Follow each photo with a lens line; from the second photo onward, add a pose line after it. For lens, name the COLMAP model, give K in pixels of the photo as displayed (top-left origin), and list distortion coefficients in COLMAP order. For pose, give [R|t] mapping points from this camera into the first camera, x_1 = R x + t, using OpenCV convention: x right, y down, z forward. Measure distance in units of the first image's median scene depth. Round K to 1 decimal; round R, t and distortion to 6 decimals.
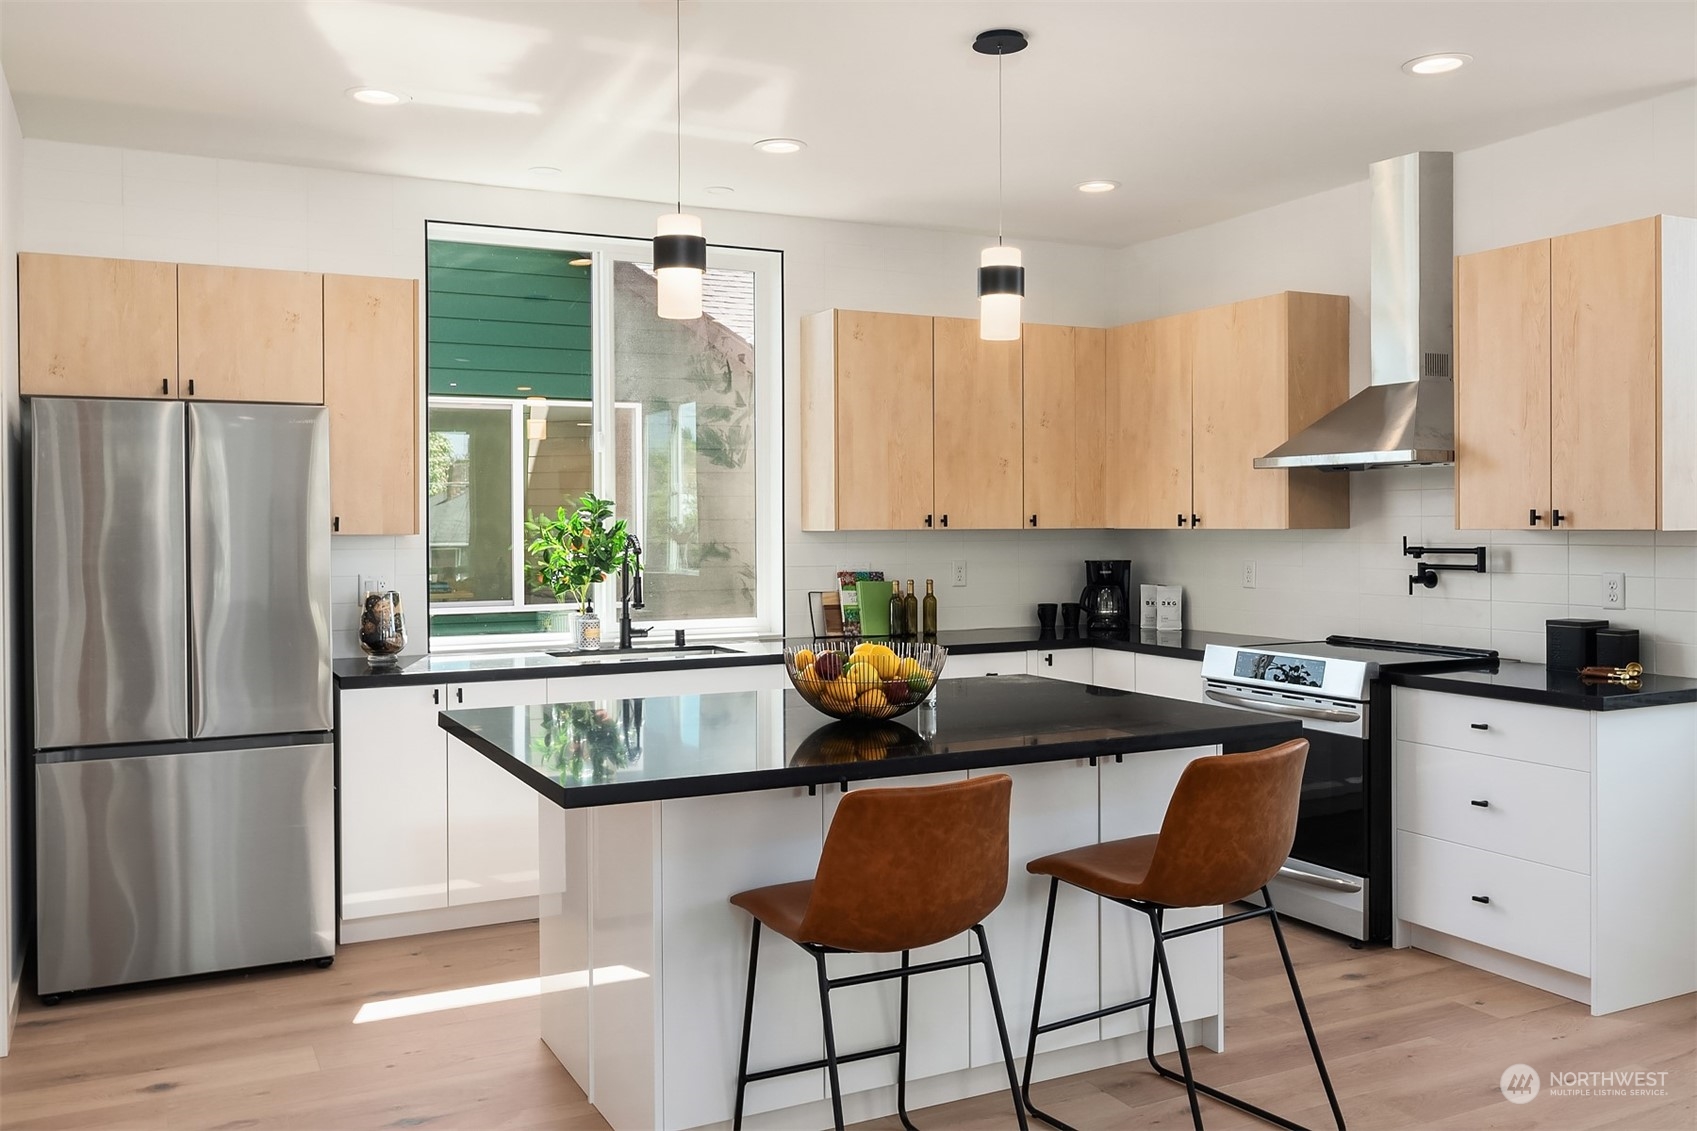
lens RADIAL K [[1414.8, 0, 847.8], [0, 1414.8, 531.5], [0, 0, 1]] dist [-0.010122, 0.001671]
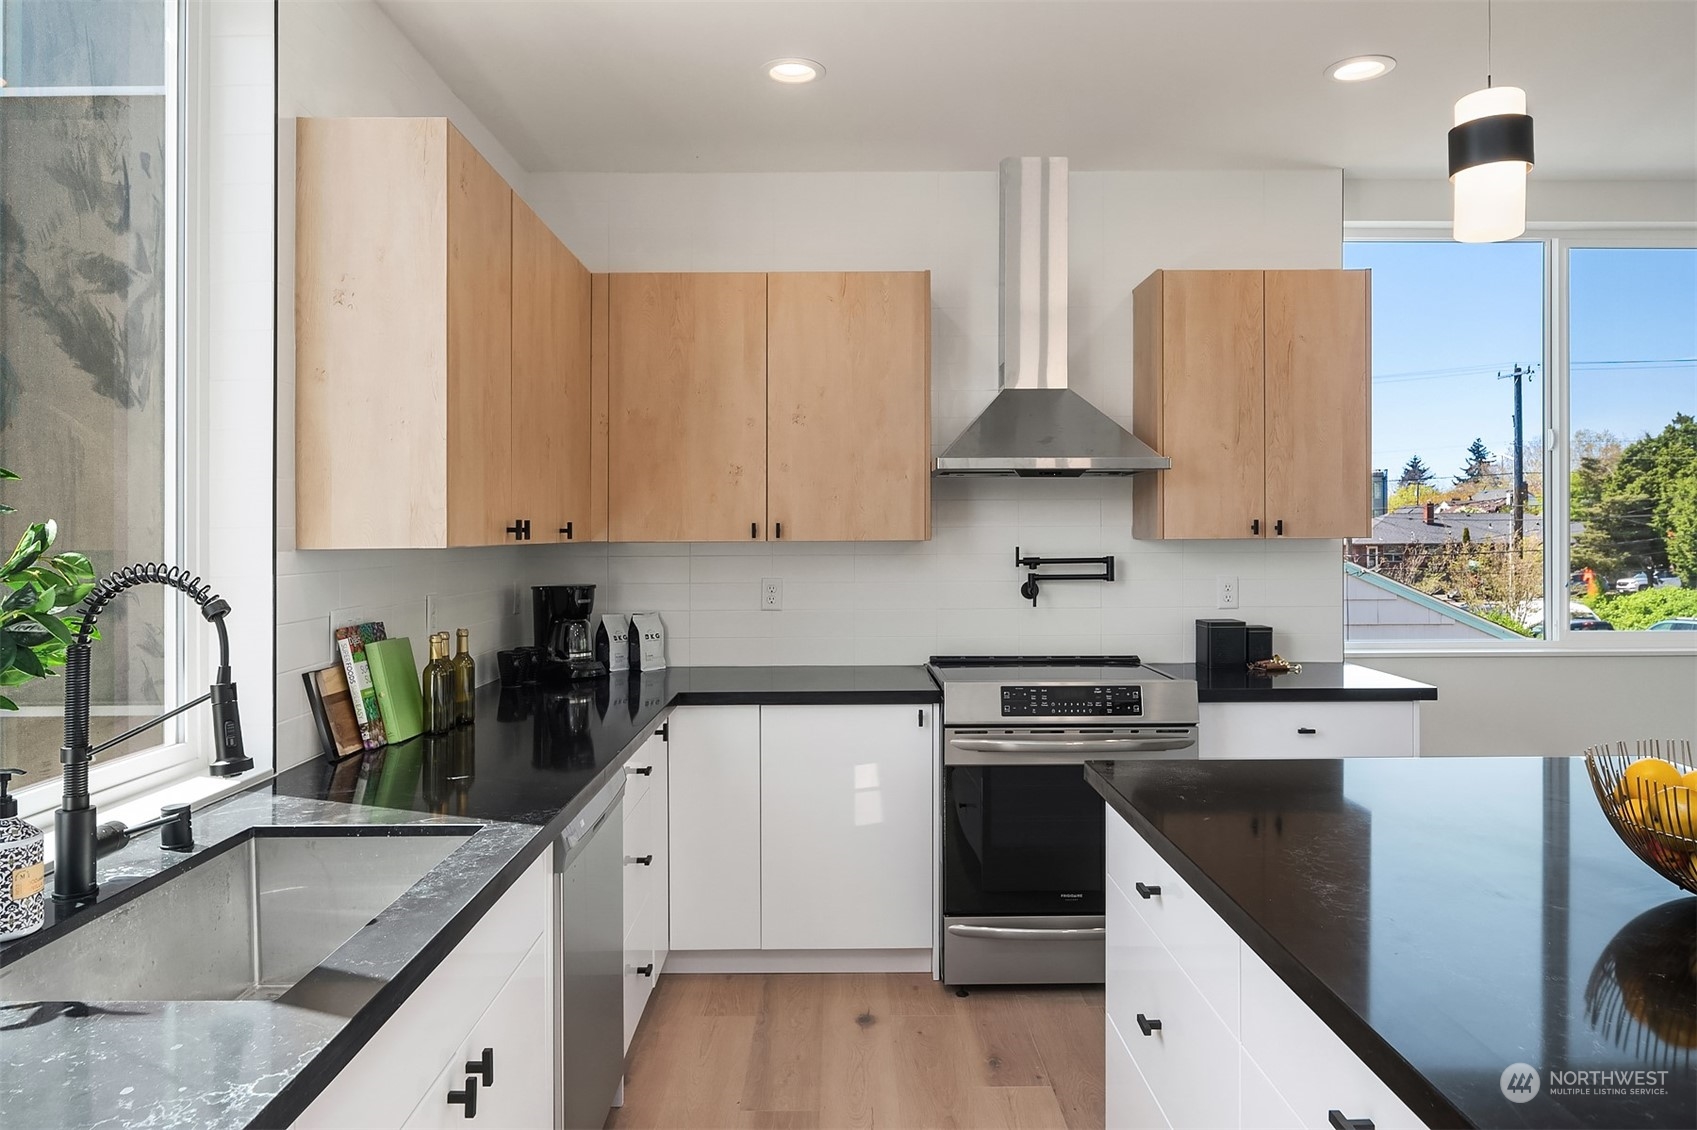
lens RADIAL K [[1087.3, 0, 843.1], [0, 1087.3, 528.8], [0, 0, 1]] dist [-0.005315, -0.001264]
pose [[0.449723, 0.004631, 0.893156, -0.329754], [0.008528, 0.999919, -0.009479, -0.003125], [-0.893127, 0.011880, 0.449647, 0.770702]]
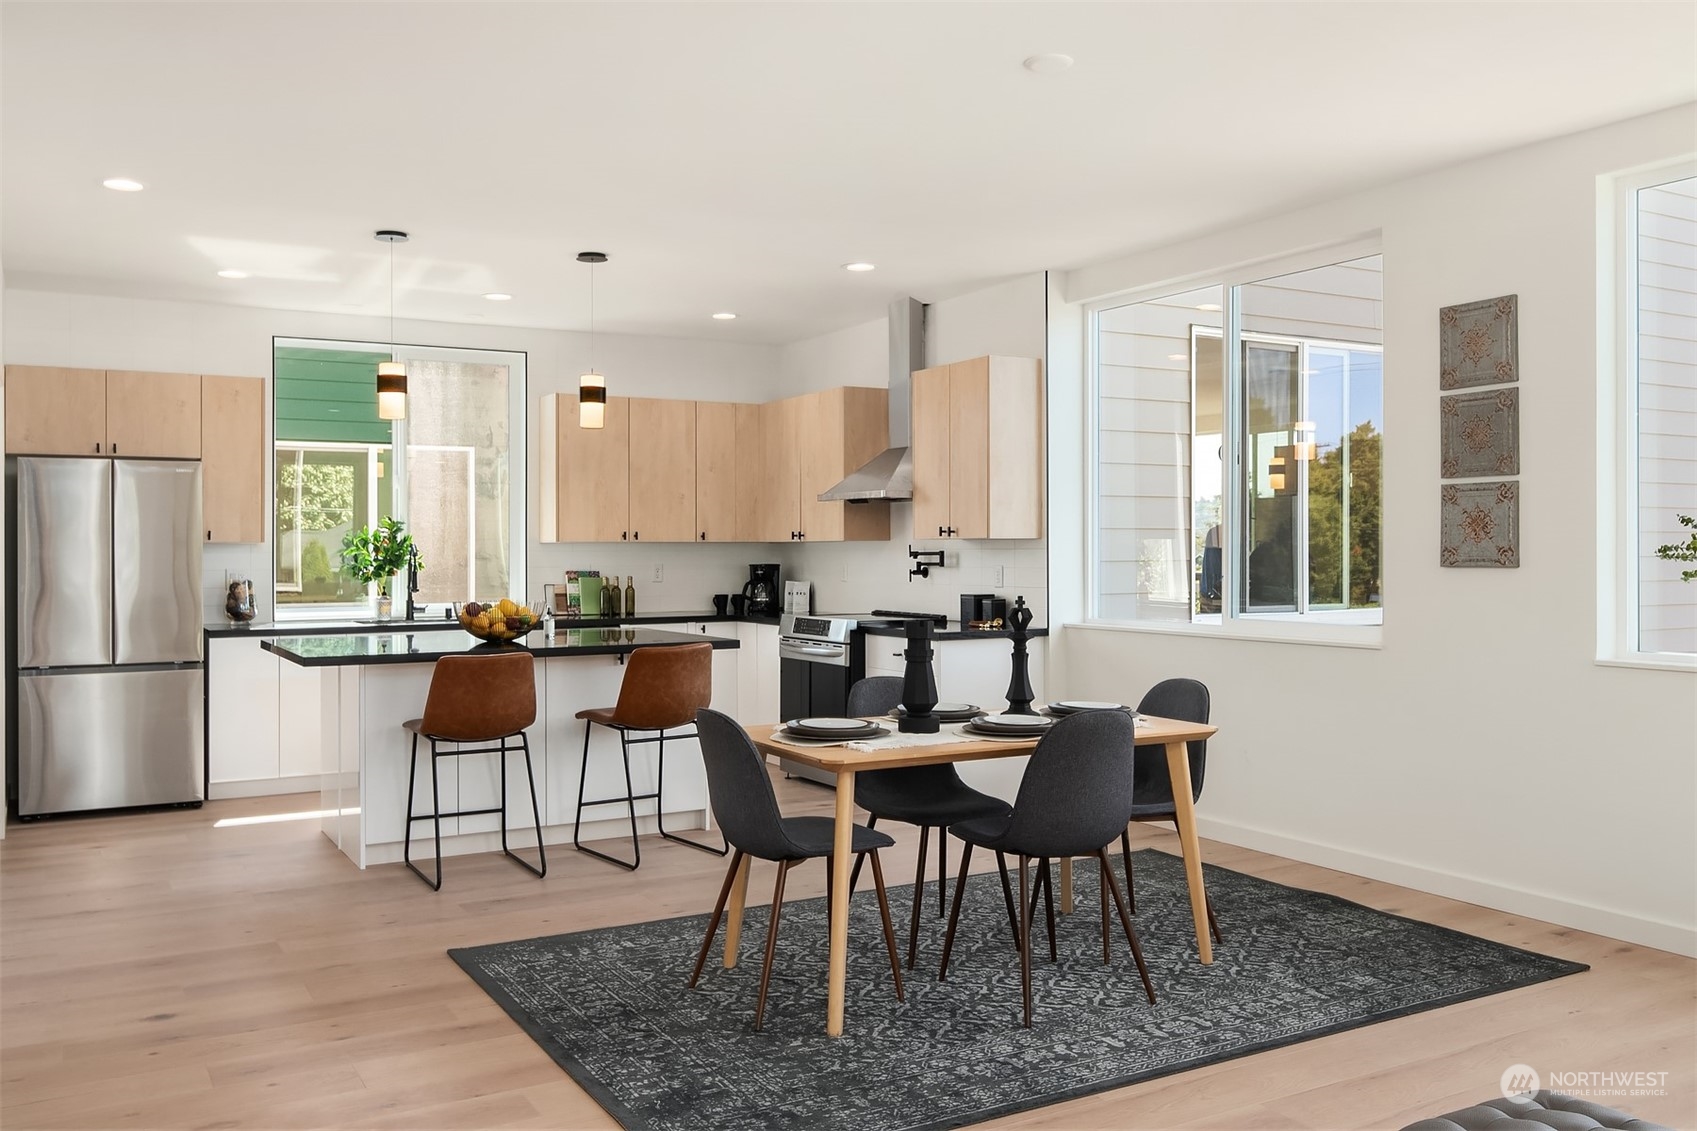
lens RADIAL K [[1426.9, 0, 846.9], [0, 1426.9, 543.8], [0, 0, 1]] dist [0.003741, -0.004396]
pose [[0.998899, 0.001257, 0.046901, 0.251173], [-0.000725, 0.999935, -0.011359, 0.020345], [-0.046912, 0.011313, 0.998835, -0.570696]]
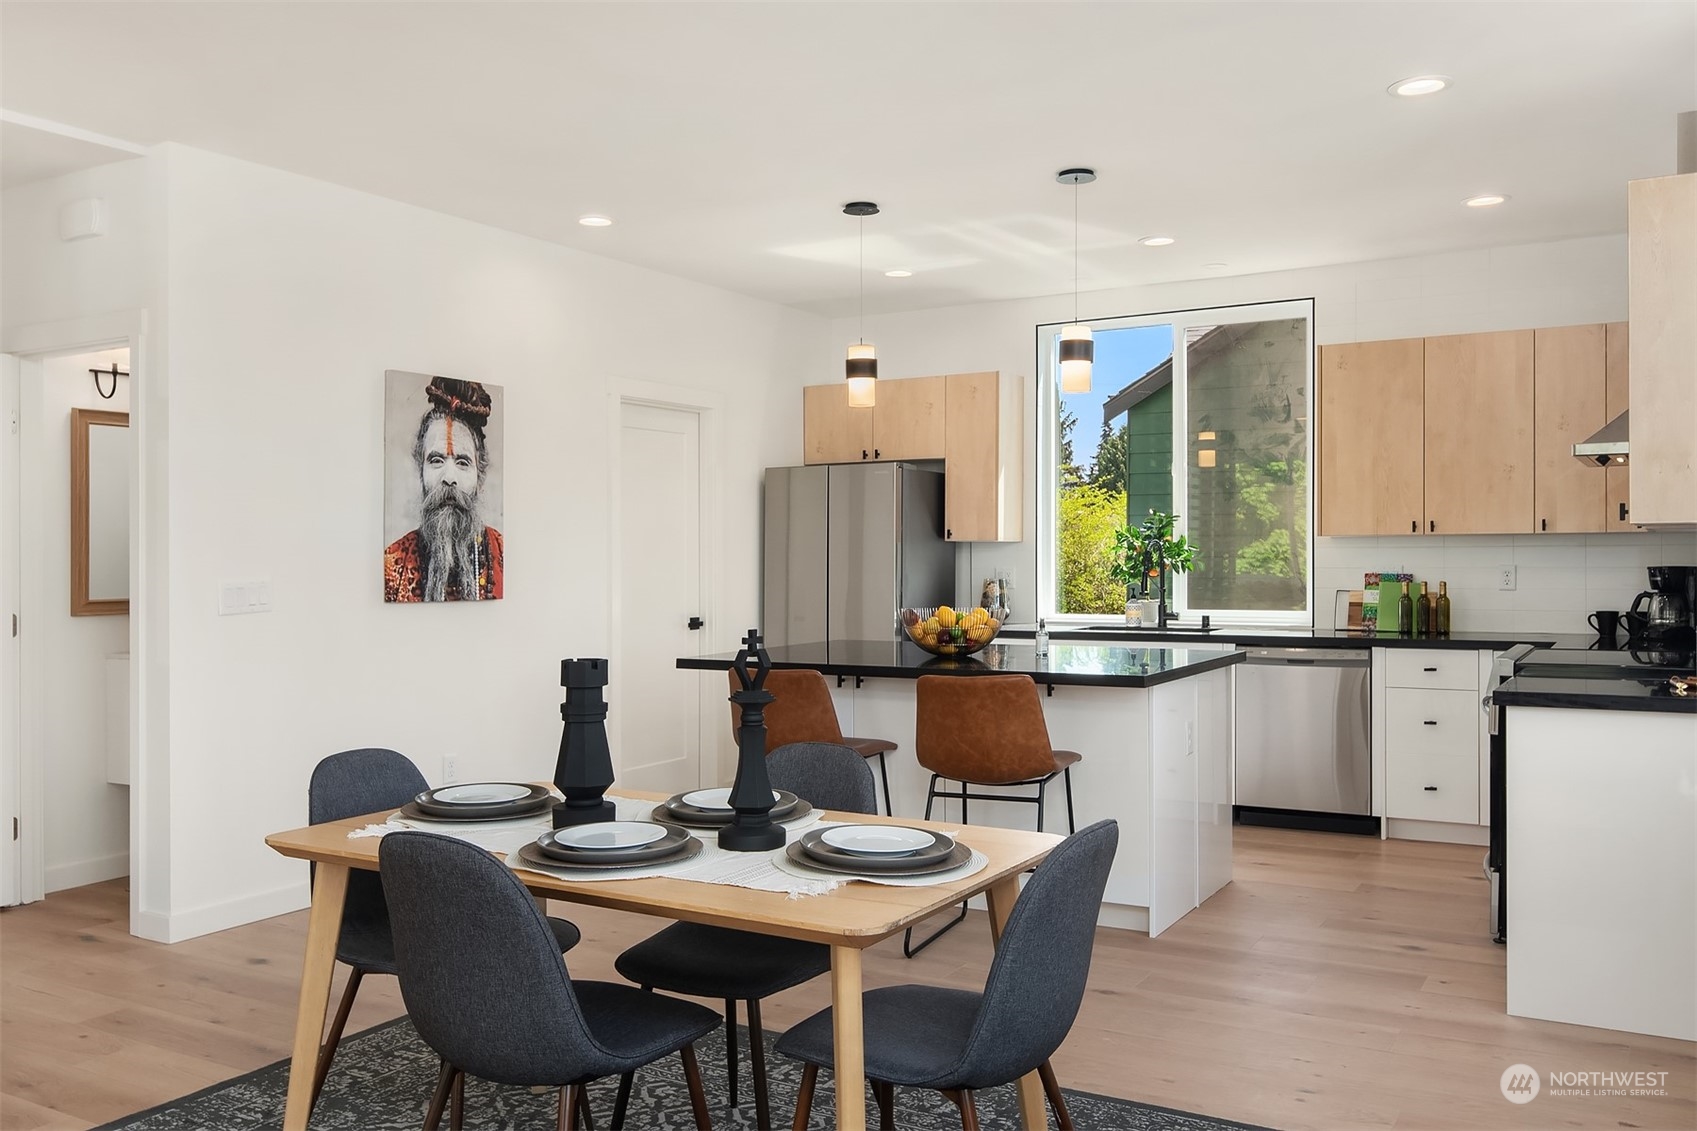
lens RADIAL K [[1406.6, 0, 848.5], [0, 1406.6, 565.5], [0, 0, 1]] dist [0.006025, -0.000155]
pose [[0.536321, 0.007975, -0.843977, 0.844510], [-0.000509, 0.999958, 0.009126, 0.014603], [0.844014, -0.004465, 0.536302, 0.059977]]
